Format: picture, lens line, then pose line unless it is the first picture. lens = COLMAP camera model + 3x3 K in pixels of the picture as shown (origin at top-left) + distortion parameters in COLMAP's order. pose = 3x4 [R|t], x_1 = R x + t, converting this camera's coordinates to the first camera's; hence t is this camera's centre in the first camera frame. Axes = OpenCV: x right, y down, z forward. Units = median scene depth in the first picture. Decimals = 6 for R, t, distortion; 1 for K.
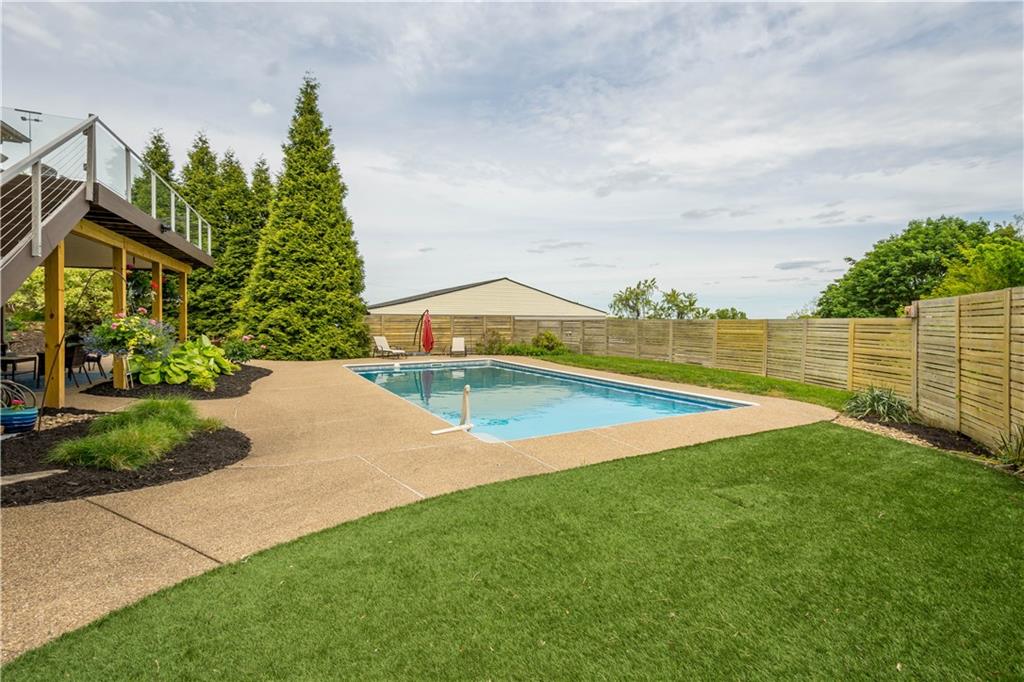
lens RADIAL K [[429.3, 0, 511.9], [0, 429.3, 324.1], [0, 0, 1]] dist [-0.000182, 0.000079]
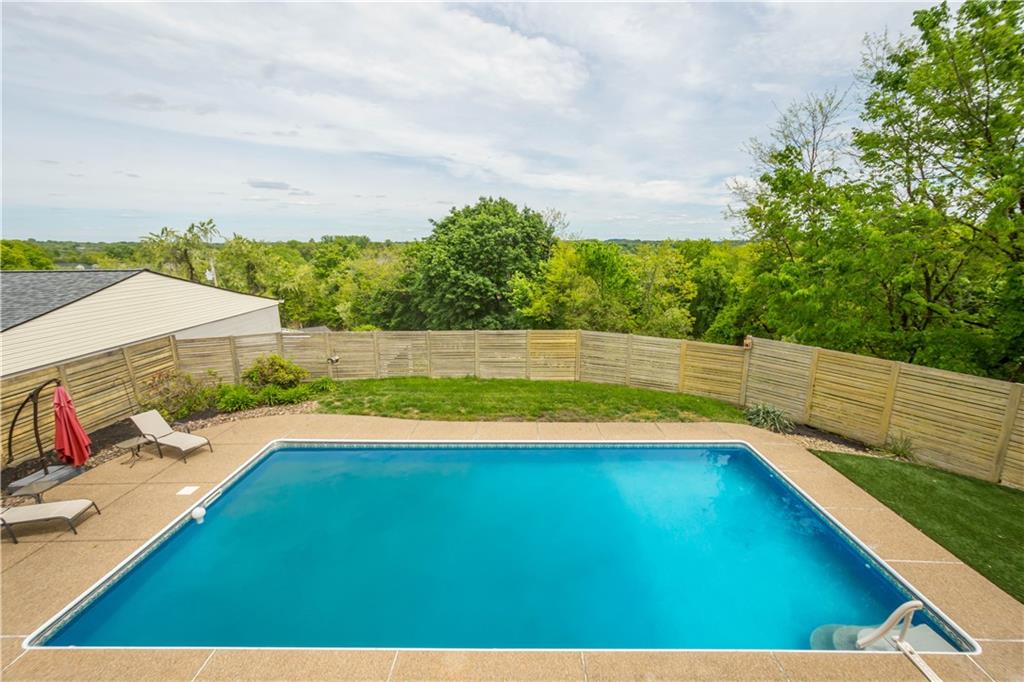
lens RADIAL K [[444.5, 0, 512.0], [0, 444.5, 341.0], [0, 0, 1]] dist [-0.000551, 0.000003]
pose [[0.504623, -0.189308, 0.842329, -0.246775], [0.018627, 0.977824, 0.208600, -0.115086], [-0.863139, -0.089574, 0.496958, 0.277874]]
